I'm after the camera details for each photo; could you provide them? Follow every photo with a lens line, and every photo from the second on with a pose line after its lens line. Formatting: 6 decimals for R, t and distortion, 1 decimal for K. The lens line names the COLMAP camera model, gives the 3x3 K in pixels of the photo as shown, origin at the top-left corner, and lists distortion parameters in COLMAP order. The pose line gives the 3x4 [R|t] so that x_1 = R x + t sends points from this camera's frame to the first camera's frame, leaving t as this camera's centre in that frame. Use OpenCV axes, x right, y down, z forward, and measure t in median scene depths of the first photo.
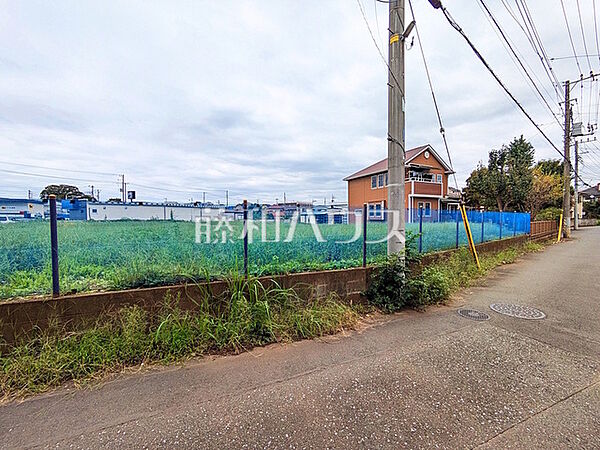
lens RADIAL K [[242.1, 0, 304.5], [0, 242.1, 229.7], [0, 0, 1]] dist [0.006175, 0.000851]
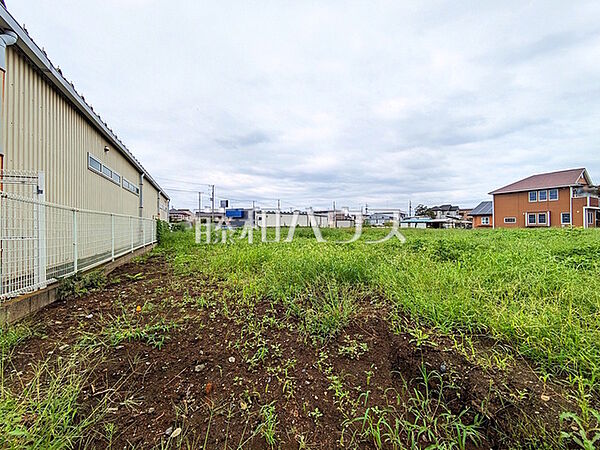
lens RADIAL K [[225.9, 0, 308.3], [0, 225.9, 221.2], [0, 0, 1]] dist [0.021607, -0.000595]
pose [[0.998707, -0.000479, 0.050838, -0.365924], [0.003508, 0.998222, -0.059508, 0.000669], [-0.050719, 0.059610, 0.996932, -0.055714]]
